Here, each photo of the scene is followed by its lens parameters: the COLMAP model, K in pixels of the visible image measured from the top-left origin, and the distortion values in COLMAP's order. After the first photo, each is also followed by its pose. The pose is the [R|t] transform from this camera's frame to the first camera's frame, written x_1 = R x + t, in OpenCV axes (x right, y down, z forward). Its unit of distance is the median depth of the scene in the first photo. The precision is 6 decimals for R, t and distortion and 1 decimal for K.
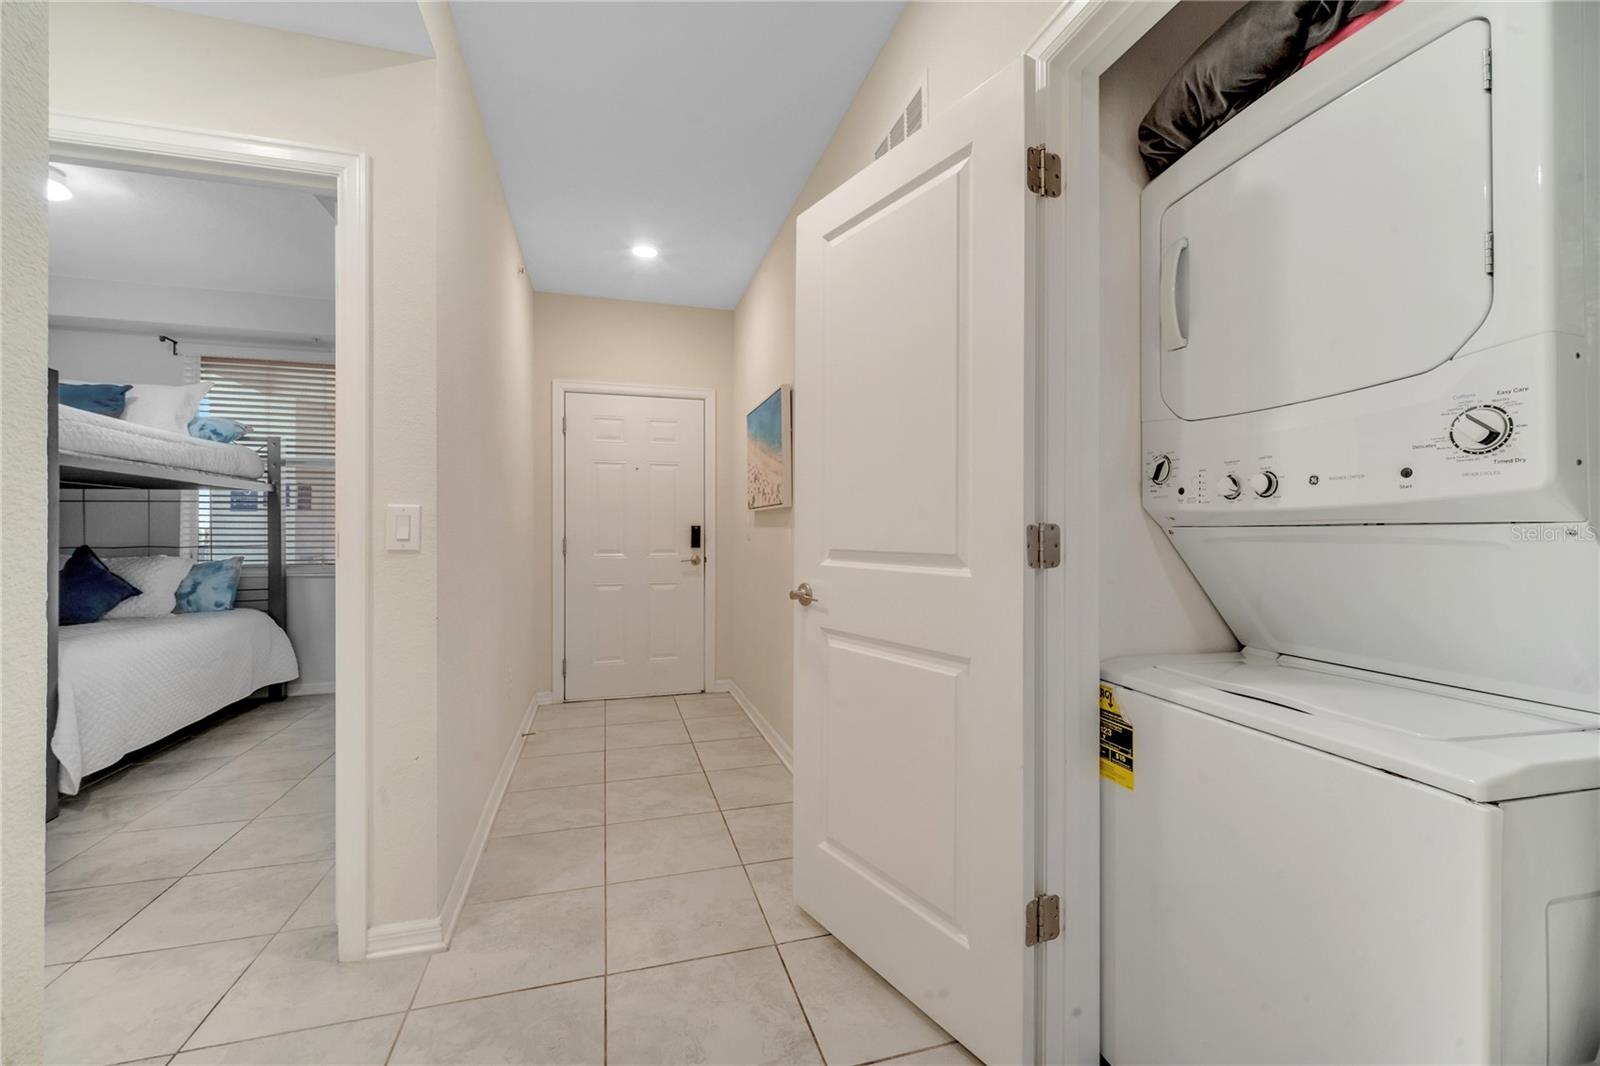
lens RADIAL K [[656.3, 0, 800.8], [0, 656.3, 525.4], [0, 0, 1]] dist [0.005729, -0.002127]
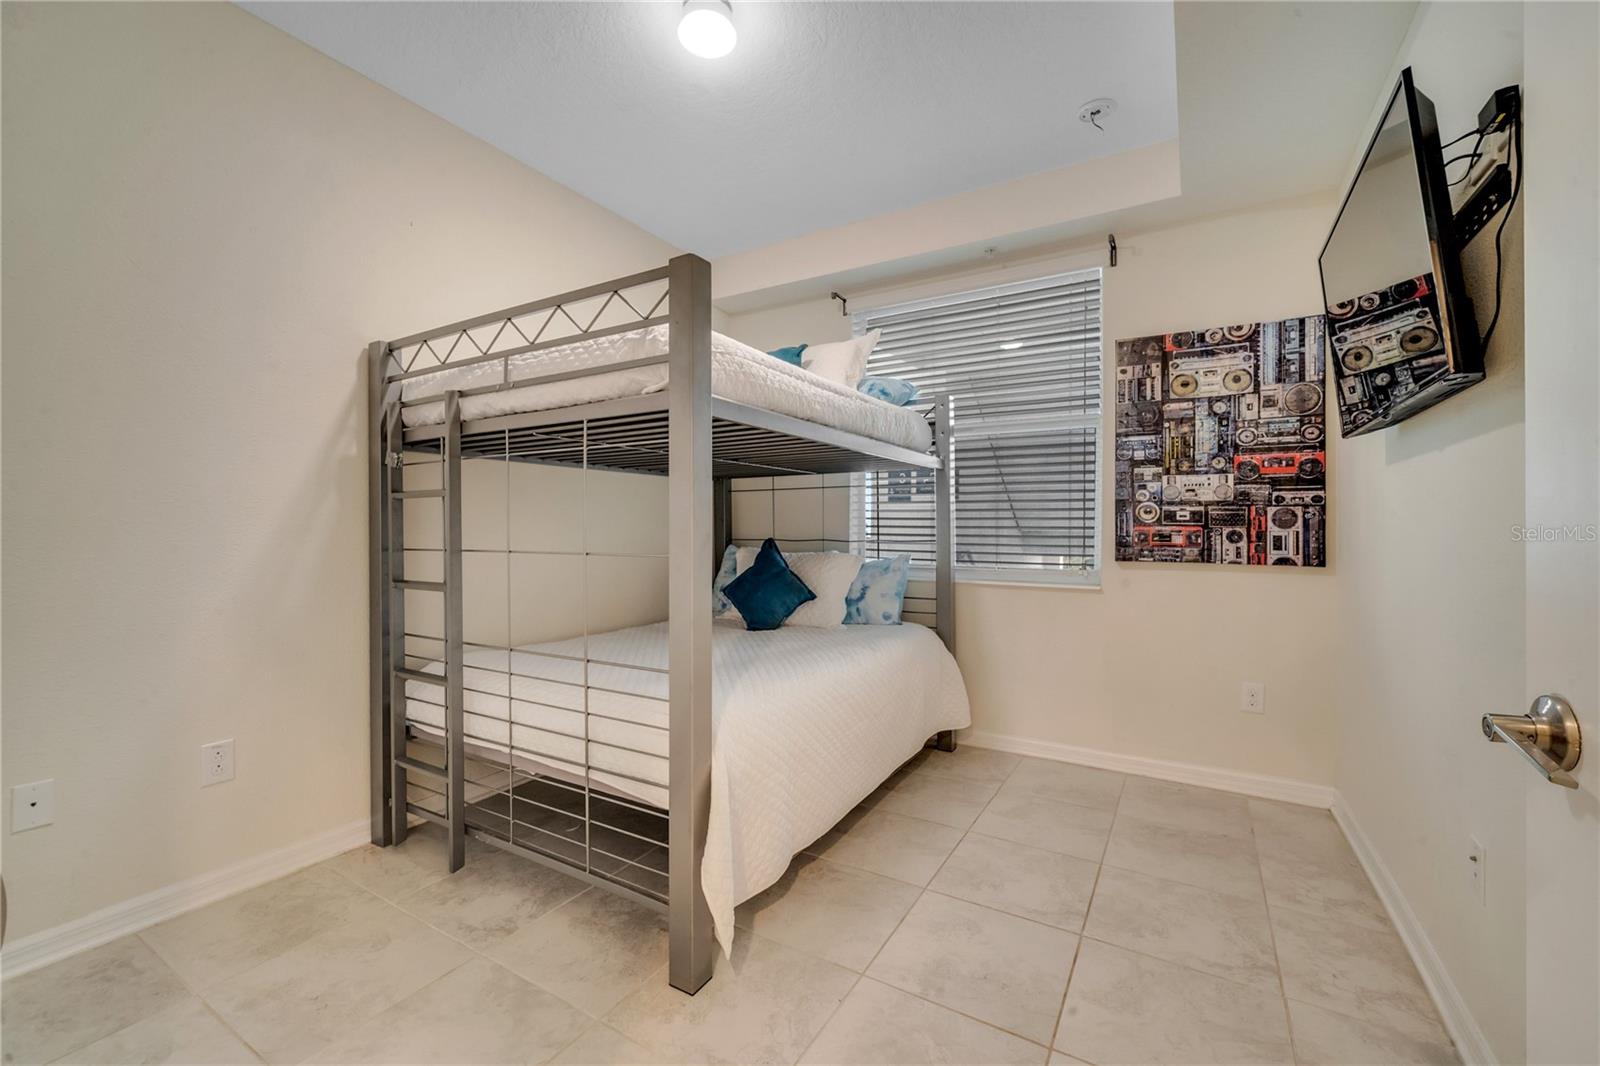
lens RADIAL K [[656.3, 0, 799.1], [0, 656.3, 528.6], [0, 0, 1]] dist [0.005729, -0.002127]
pose [[0.676190, 0.008090, -0.736683, -0.412401], [0.003929, 0.999886, 0.014587, 0.005252], [0.736717, -0.012758, 0.676081, 0.431186]]
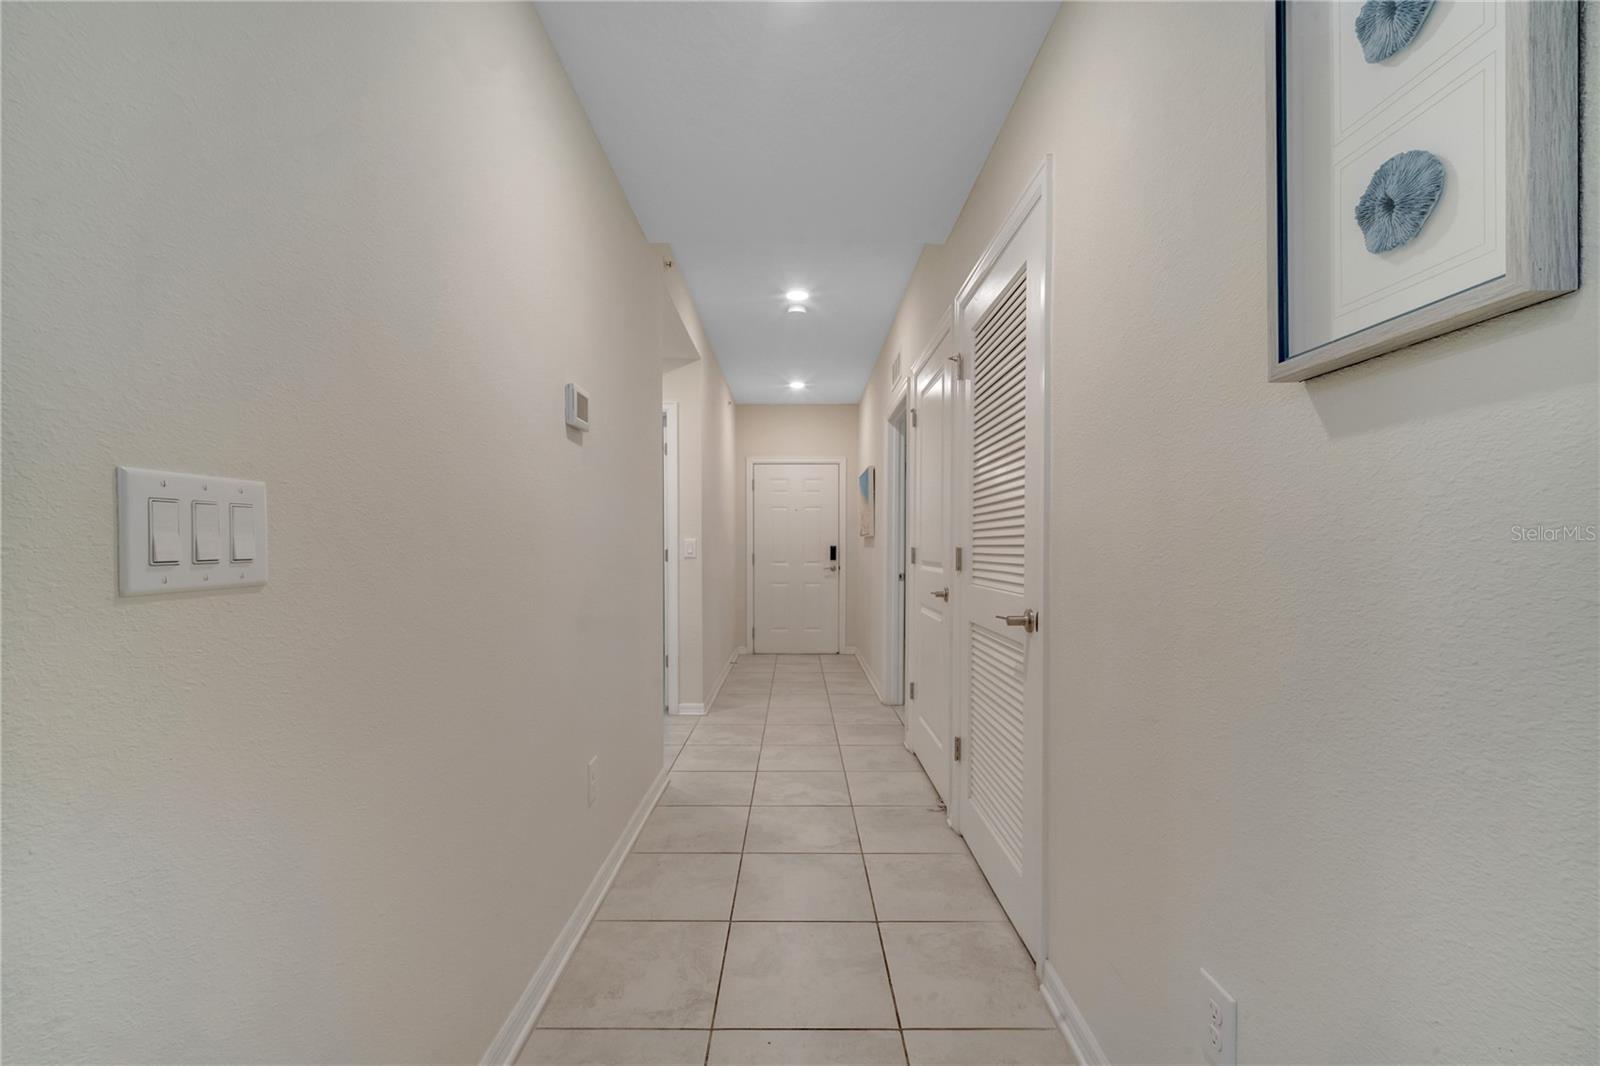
lens RADIAL K [[656.3, 0, 799.6], [0, 656.3, 547.0], [0, 0, 1]] dist [0.005729, -0.002127]
pose [[0.960855, 0.002516, -0.277042, 0.230173], [-0.000966, 0.999983, 0.005729, -0.006979], [0.277051, -0.005237, 0.960841, -0.608014]]
